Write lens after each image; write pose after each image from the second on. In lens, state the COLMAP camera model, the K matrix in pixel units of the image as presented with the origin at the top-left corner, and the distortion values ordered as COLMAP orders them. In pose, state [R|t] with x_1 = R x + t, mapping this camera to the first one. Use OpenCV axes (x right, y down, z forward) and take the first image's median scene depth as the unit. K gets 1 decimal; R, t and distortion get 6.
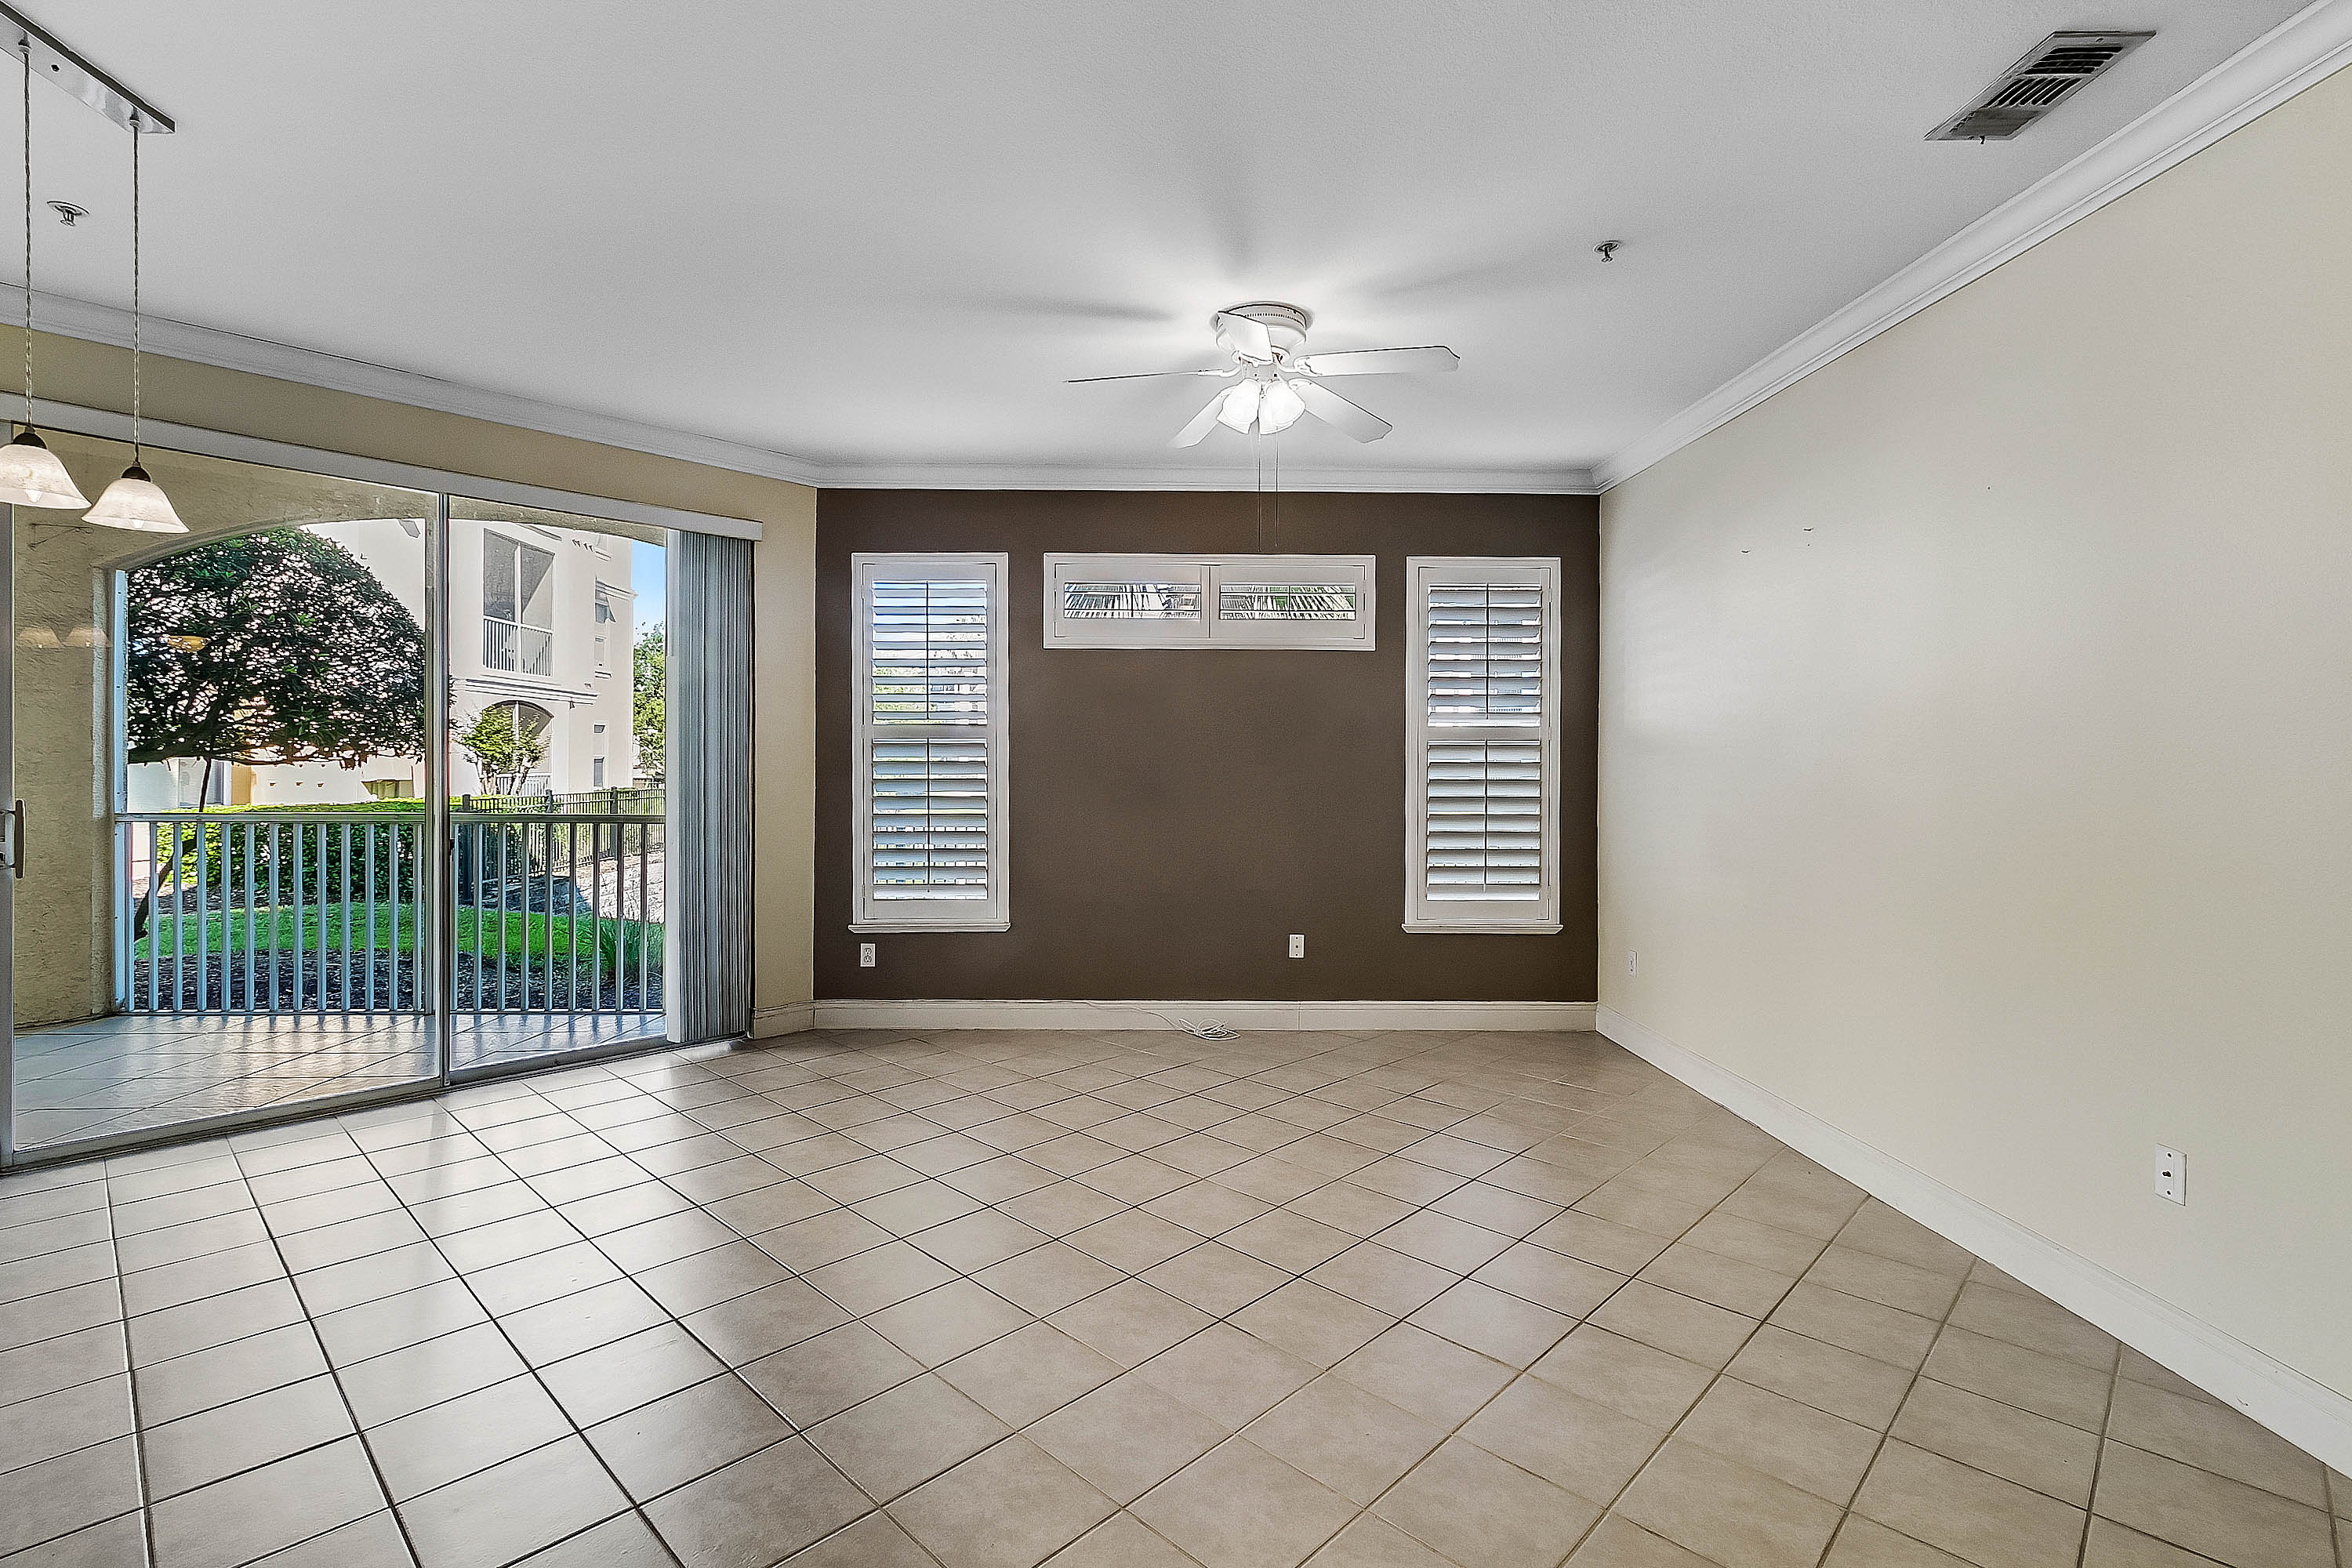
lens RADIAL K [[1087.5, 0, 1172.7], [0, 1087.5, 768.2], [0, 0, 1]] dist [0.002575, 0.000493]
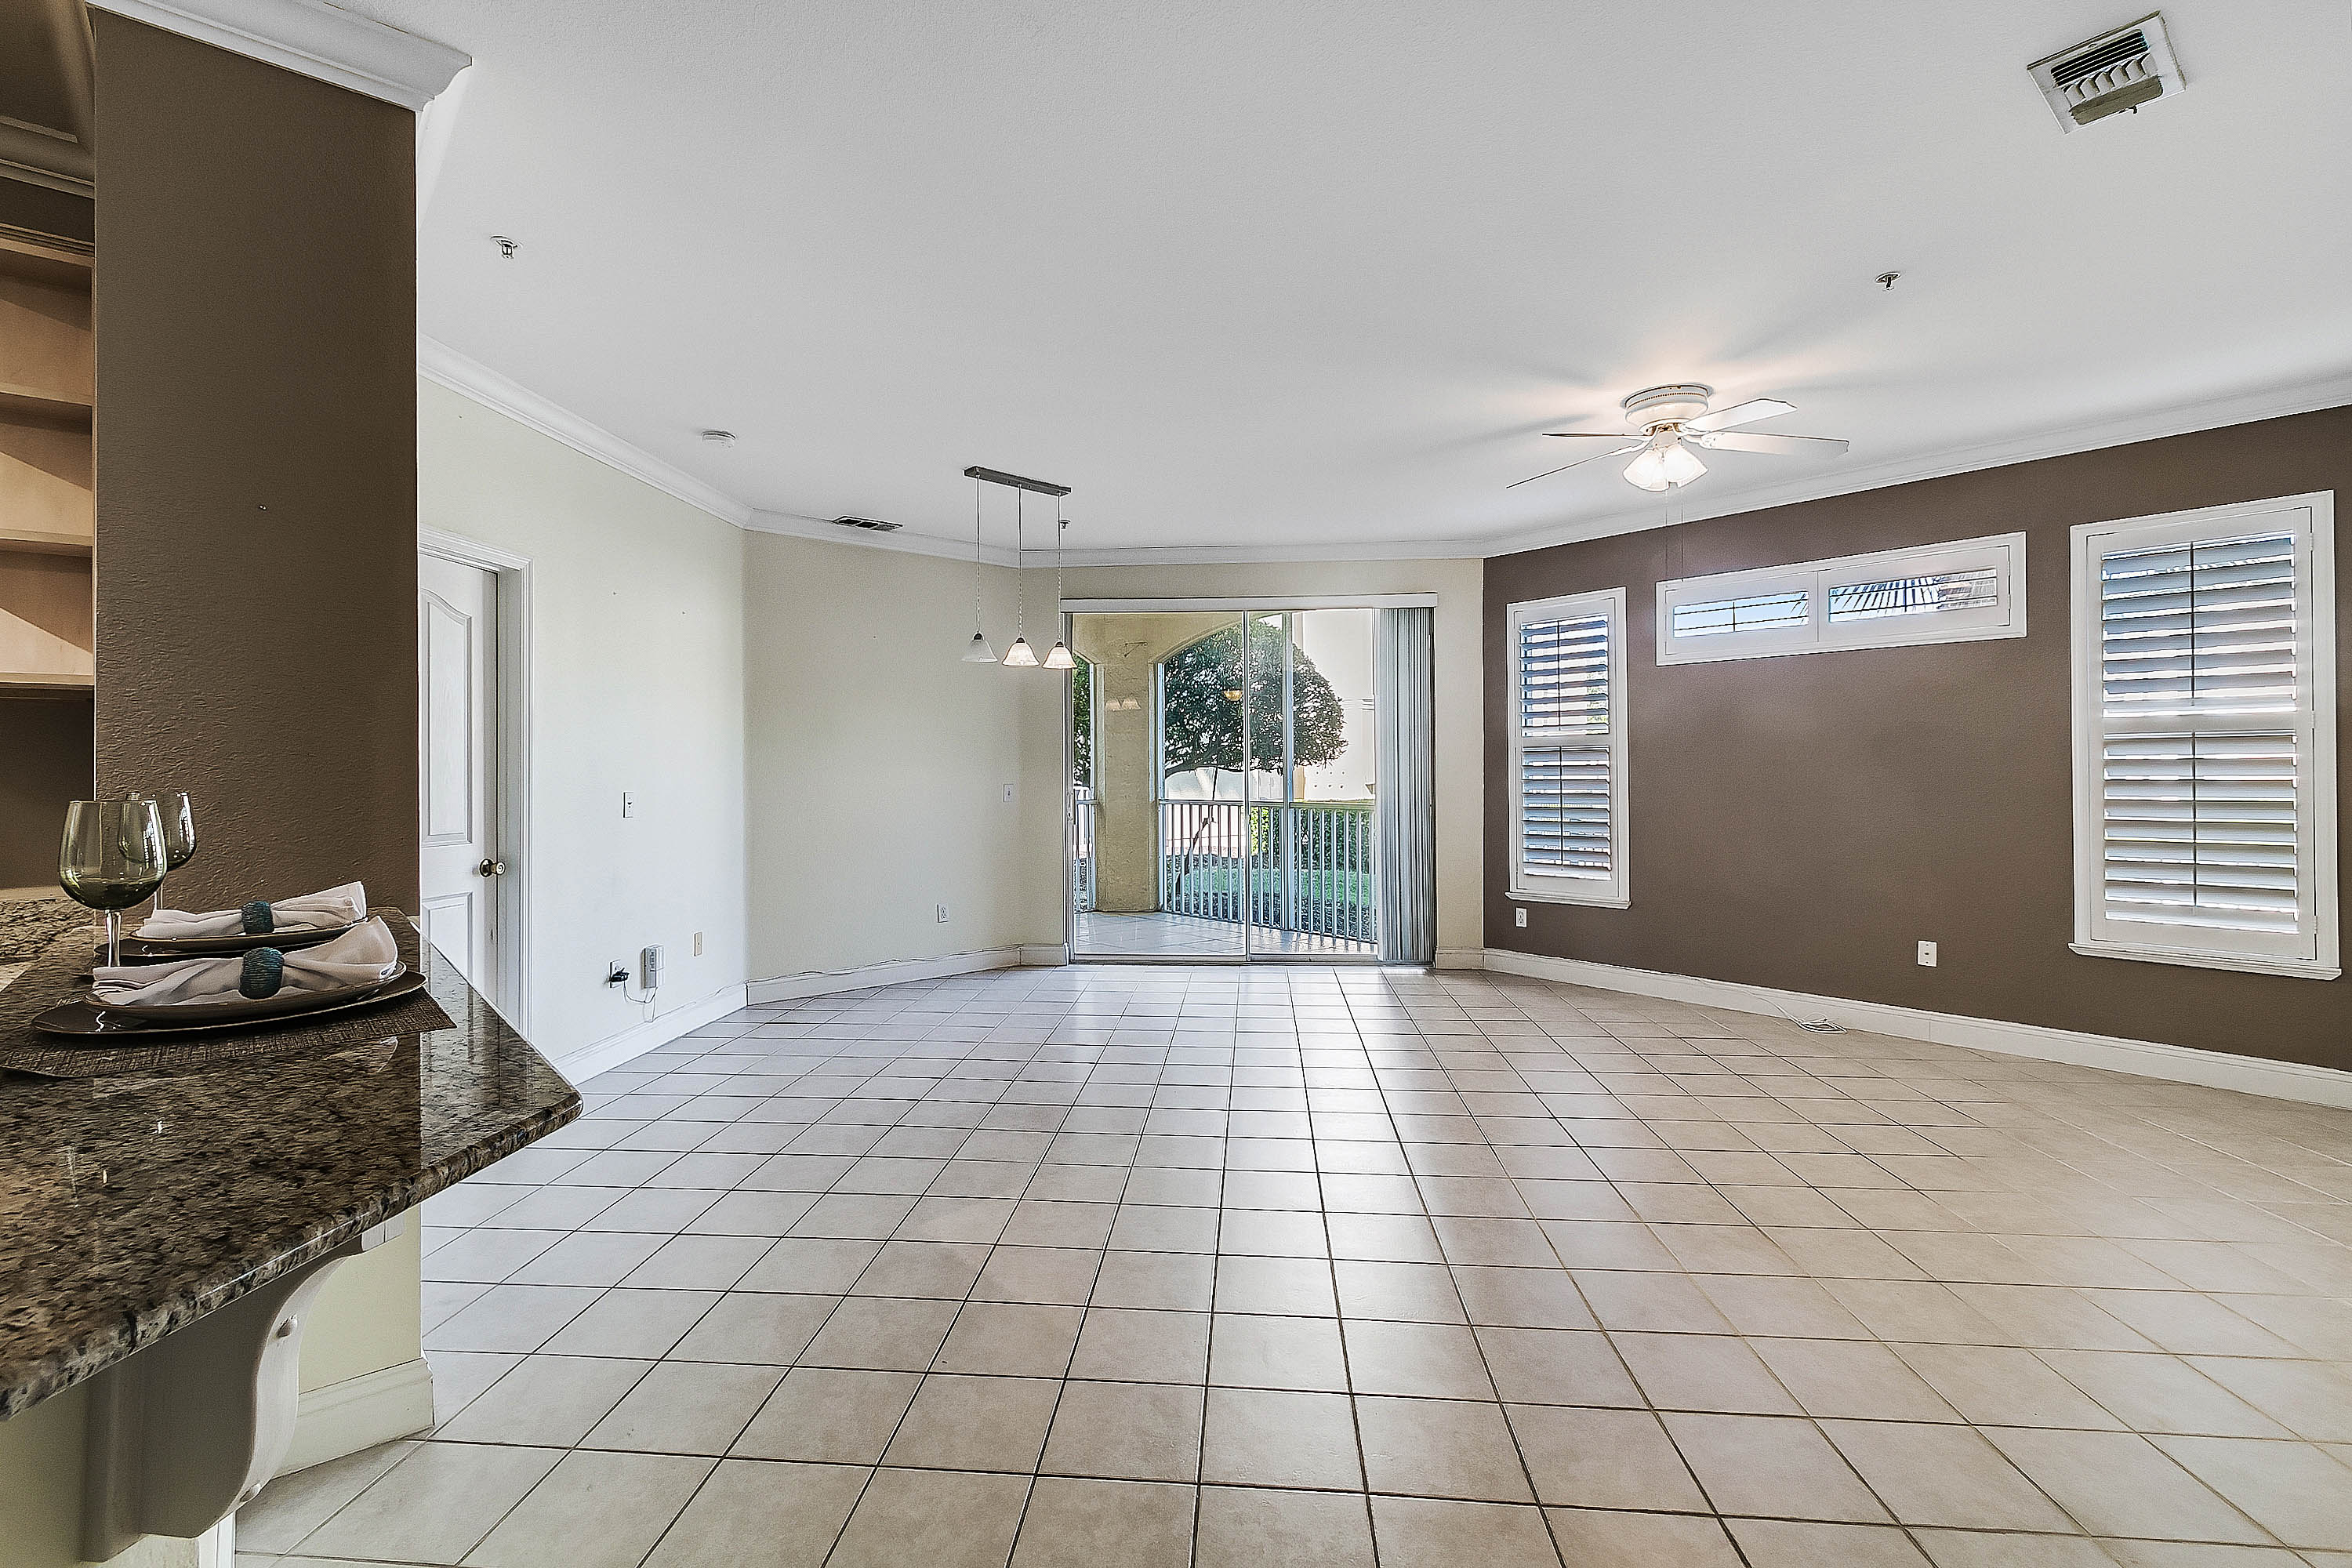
lens RADIAL K [[1070.8, 0, 1150.3], [0, 1070.8, 768.7], [0, 0, 1]] dist [0.000030, 0.000274]
pose [[0.626506, -0.008582, -0.779370, 0.425162], [0.004834, 0.999963, -0.007124, 0.004356], [0.779402, 0.000696, 0.626524, -0.124788]]
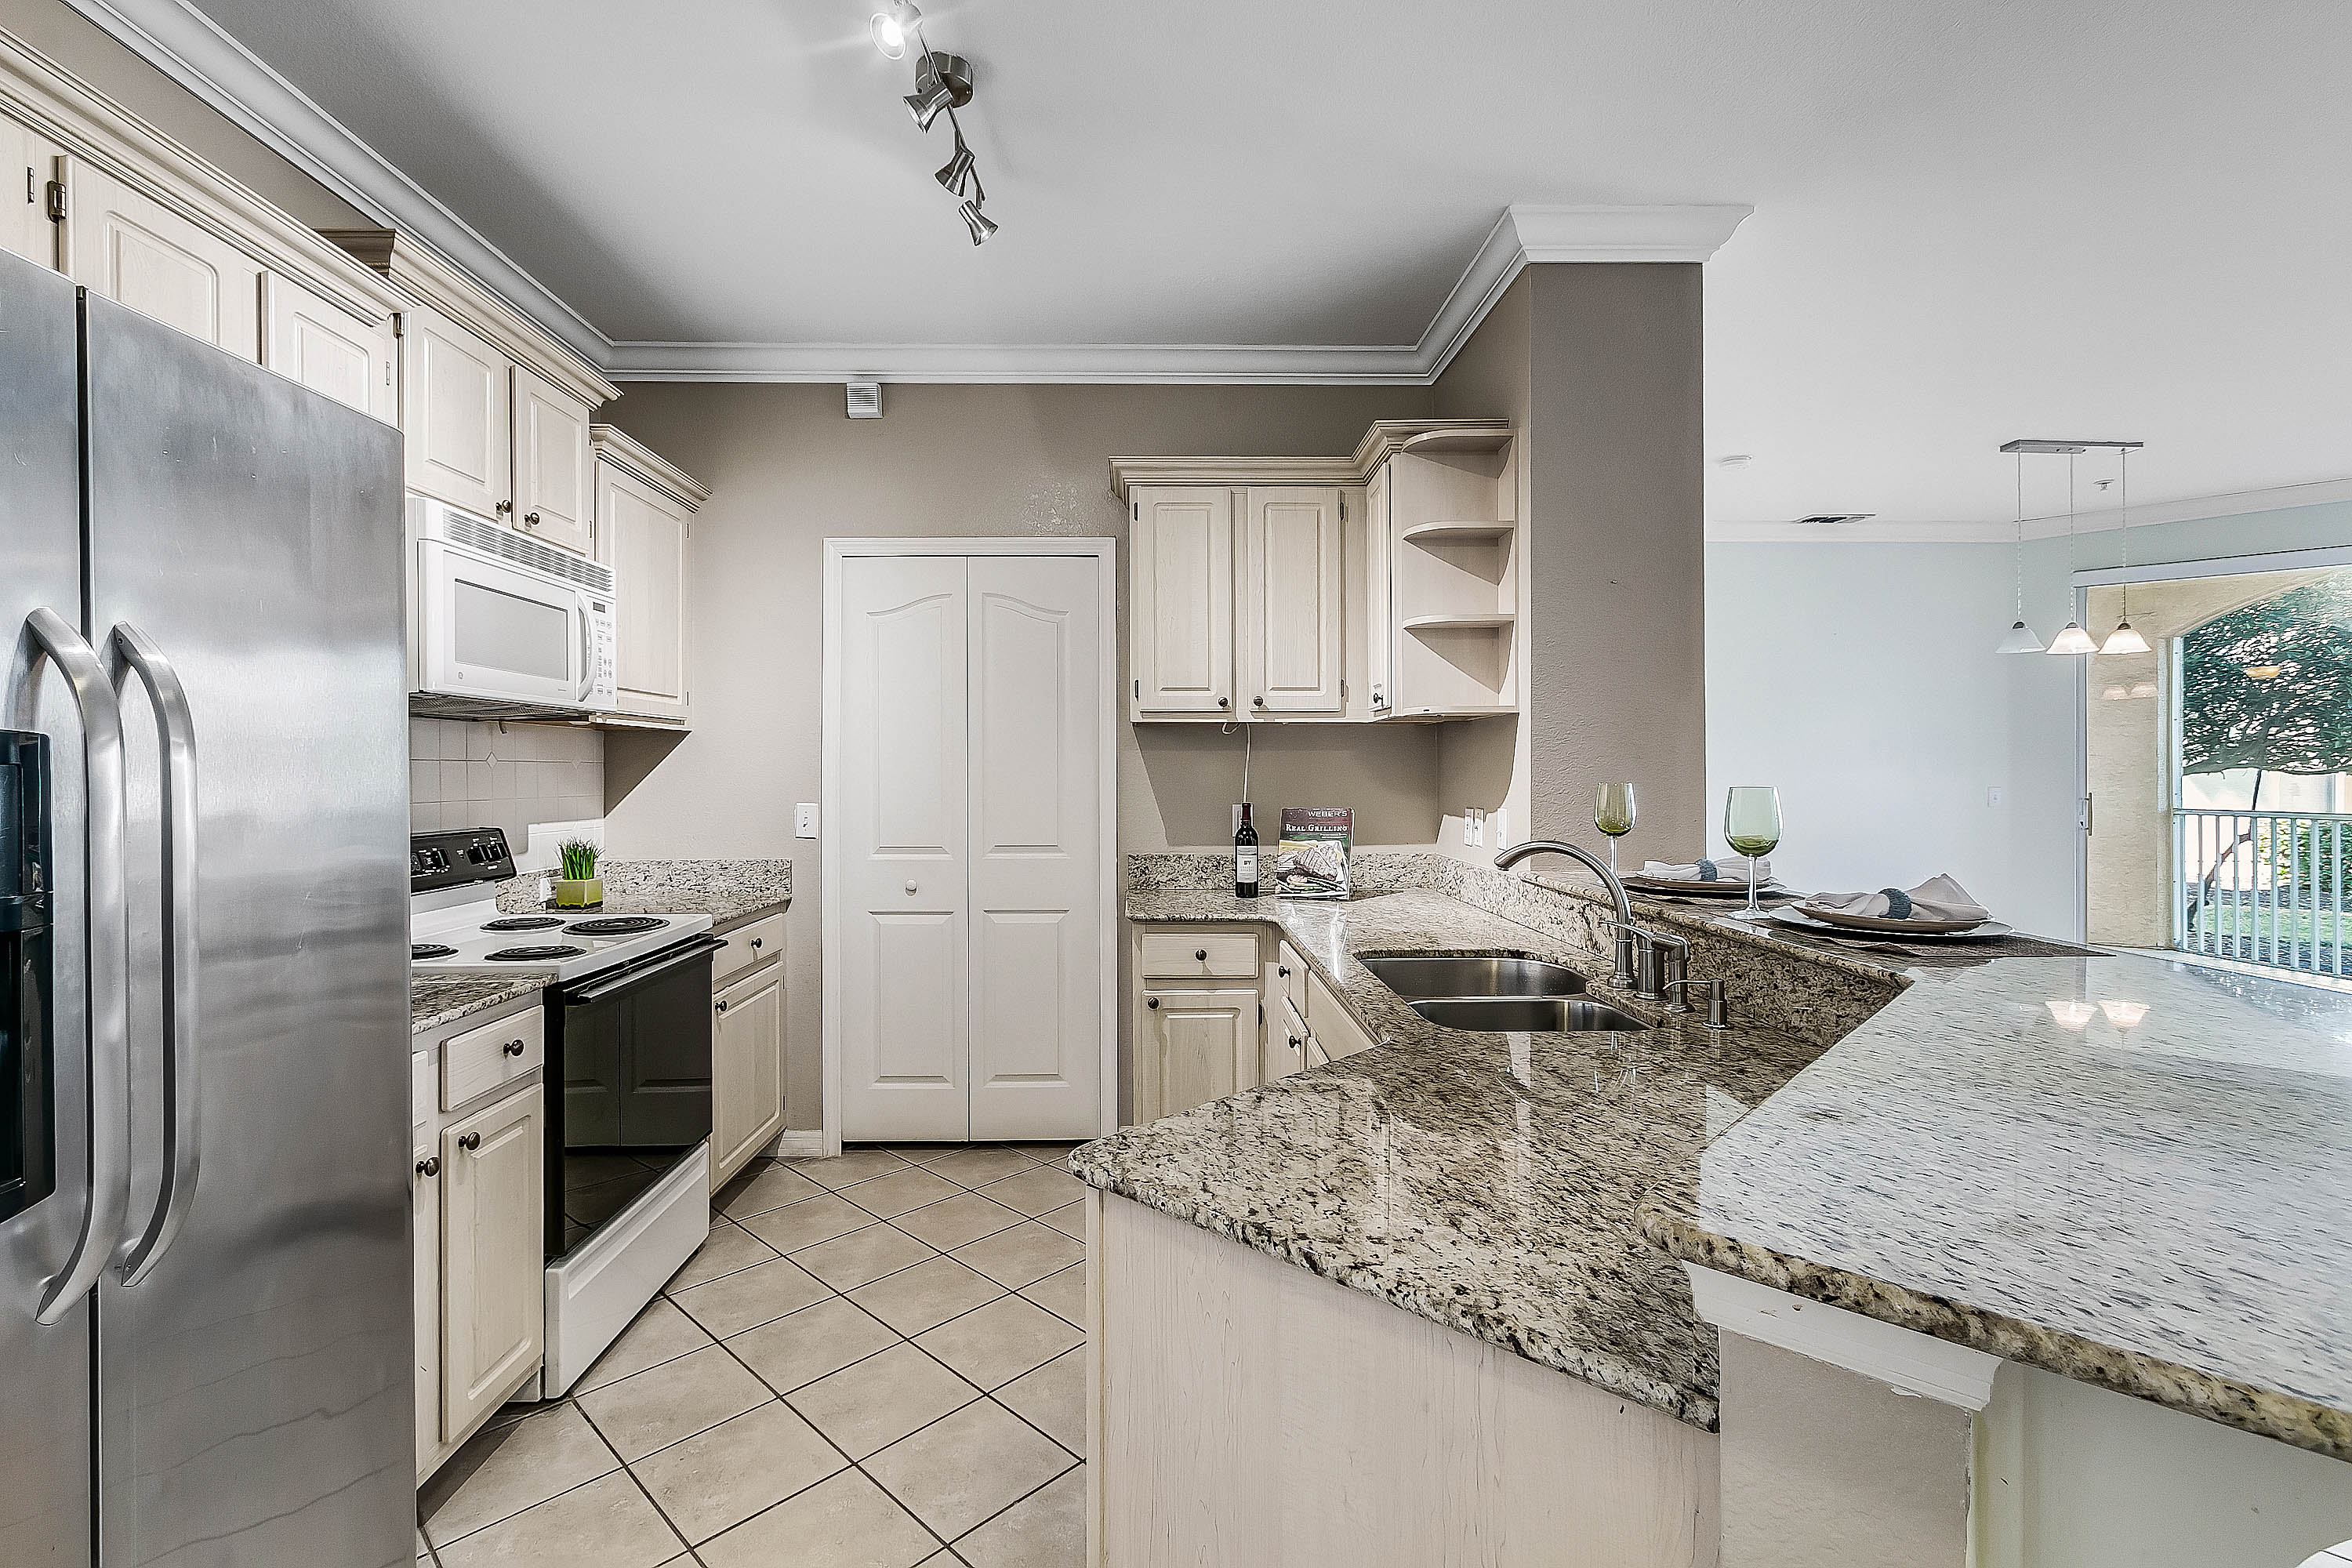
lens RADIAL K [[1060.7, 0, 1158.2], [0, 1060.7, 782.3], [0, 0, 1]] dist [0.001109, 0.000383]
pose [[-0.003493, -0.000844, -0.999994, 0.456025], [0.001480, 0.999999, -0.000849, 0.007127], [0.999993, -0.001483, -0.003492, -0.348201]]
